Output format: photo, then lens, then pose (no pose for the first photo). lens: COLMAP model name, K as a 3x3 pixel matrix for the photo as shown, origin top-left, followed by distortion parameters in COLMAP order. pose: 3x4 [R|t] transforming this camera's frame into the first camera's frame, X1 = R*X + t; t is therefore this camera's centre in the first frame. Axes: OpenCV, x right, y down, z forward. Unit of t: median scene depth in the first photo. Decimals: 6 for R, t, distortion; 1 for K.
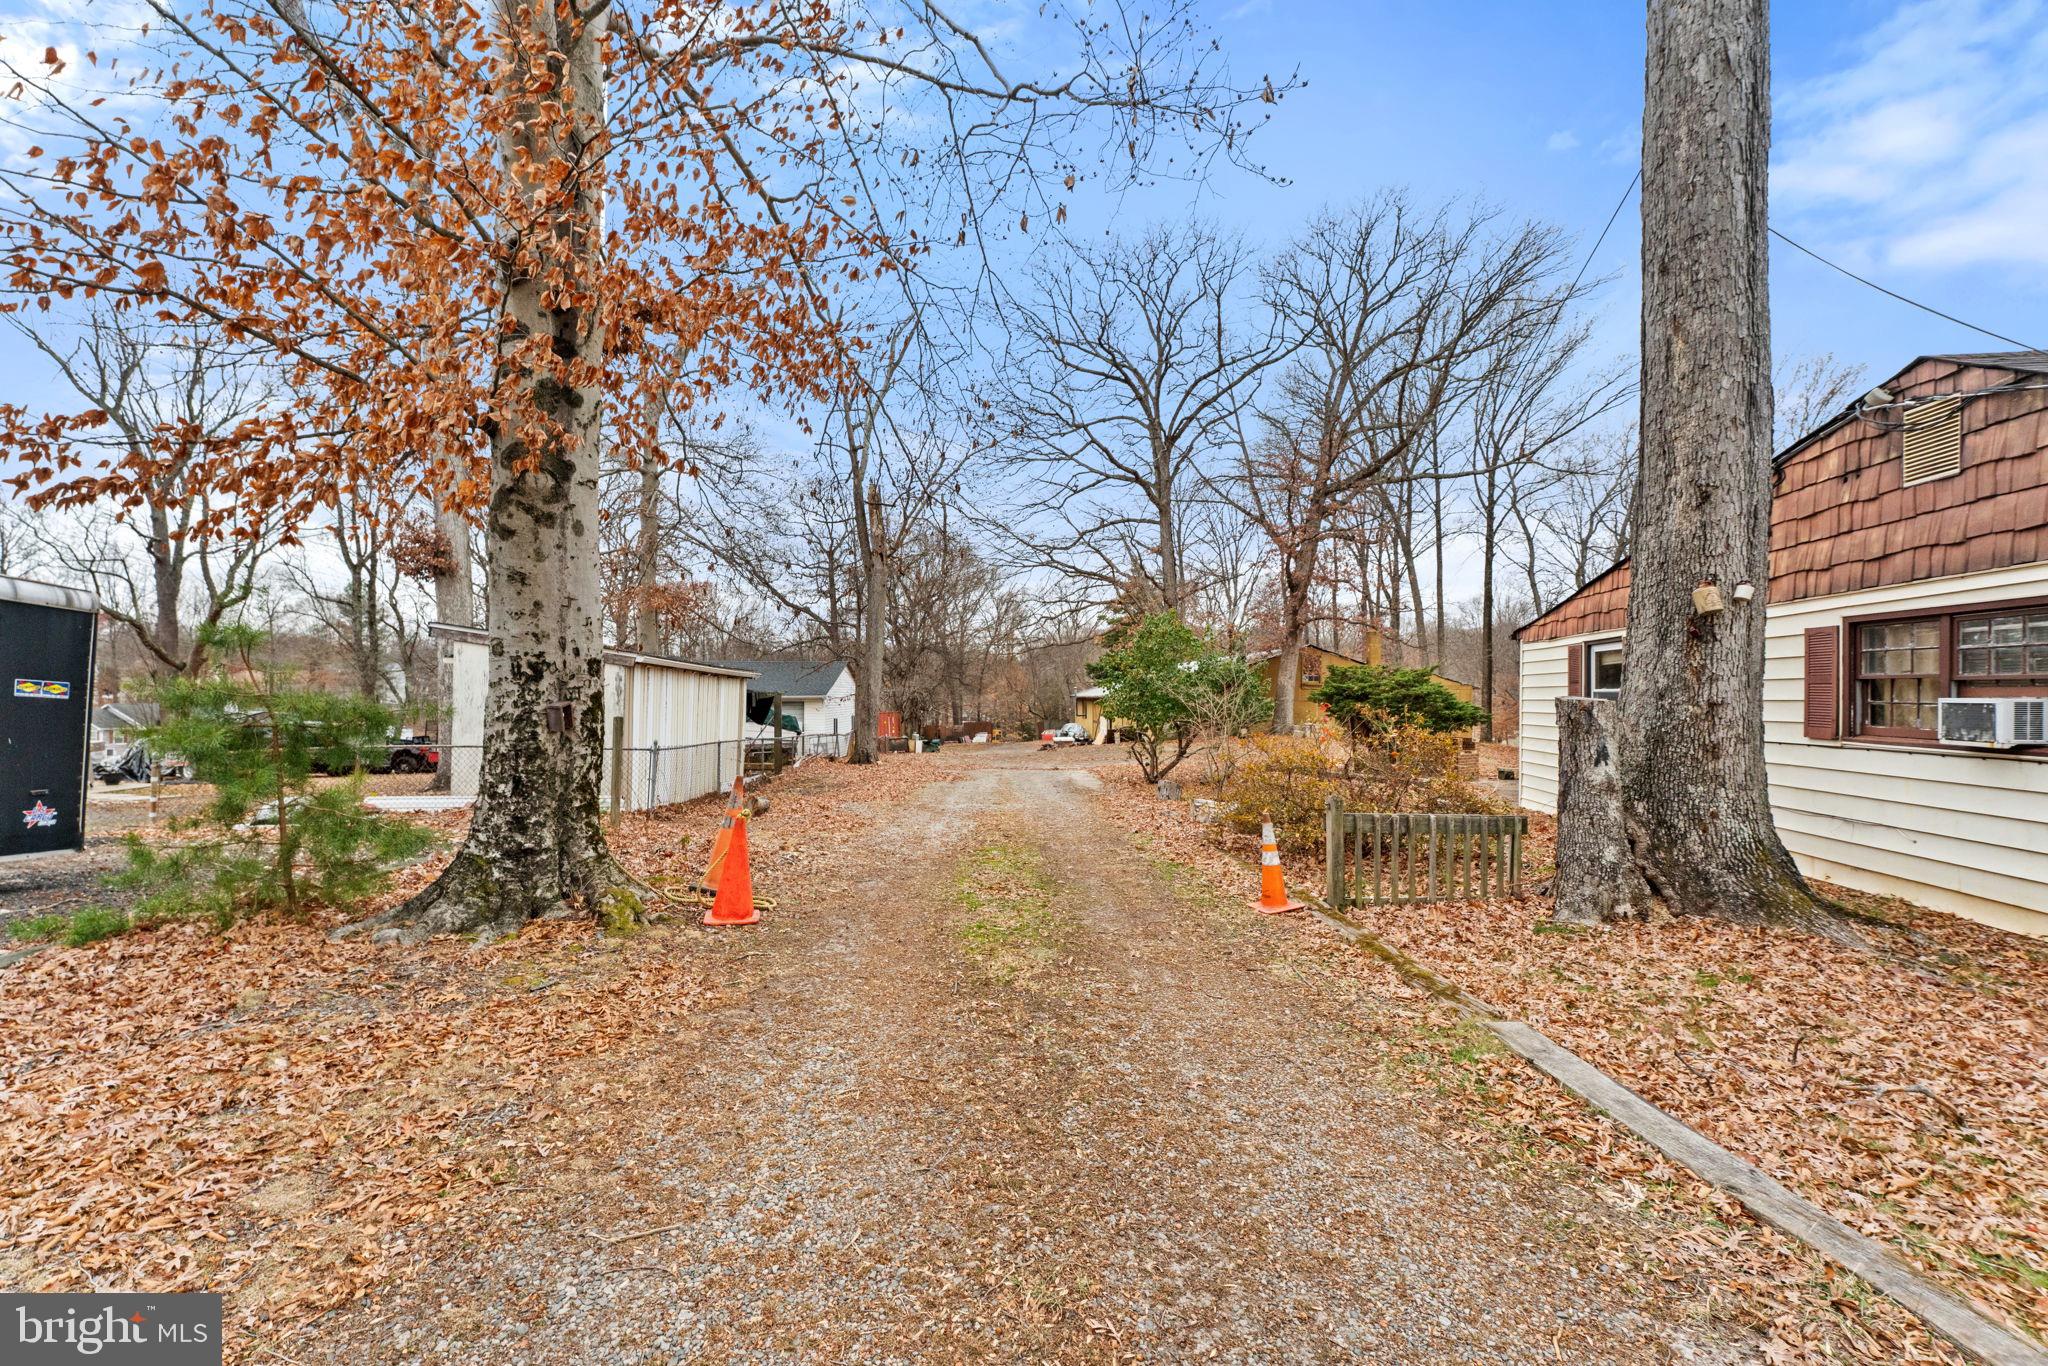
lens RADIAL K [[828.4, 0, 986.2], [0, 828.4, 698.8], [0, 0, 1]] dist [-0.002081, 0.000103]
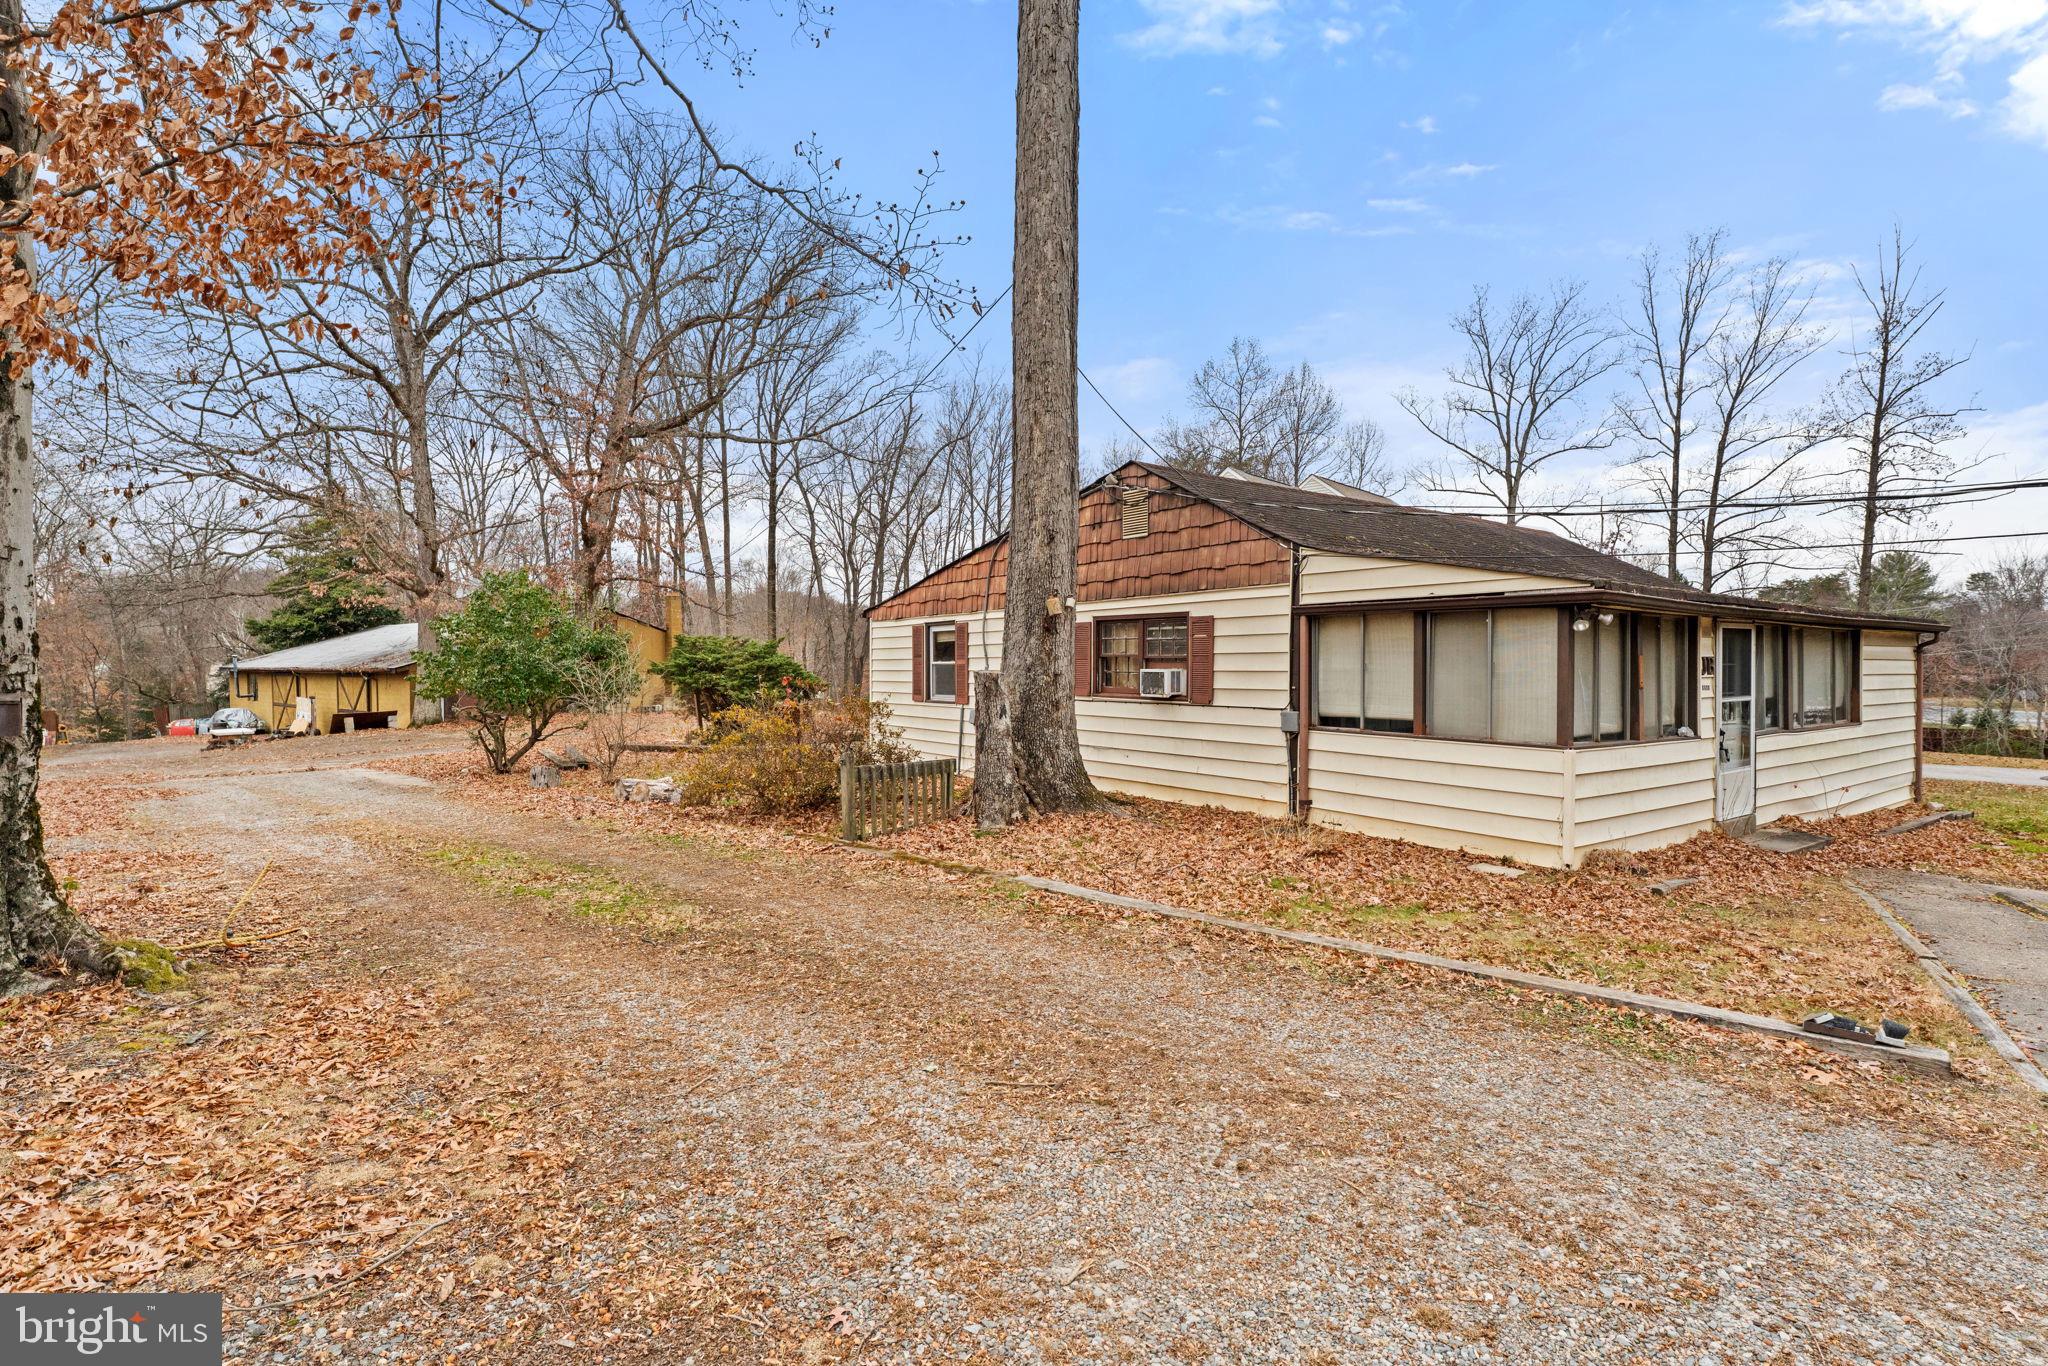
lens RADIAL K [[970.7, 0, 1022.2], [0, 970.7, 709.3], [0, 0, 1]] dist [0.000103, -0.000354]
pose [[0.682532, -0.039531, 0.729785, -0.458169], [0.008294, 0.998891, 0.046350, -0.012973], [-0.730808, -0.025582, 0.682103, -0.174582]]
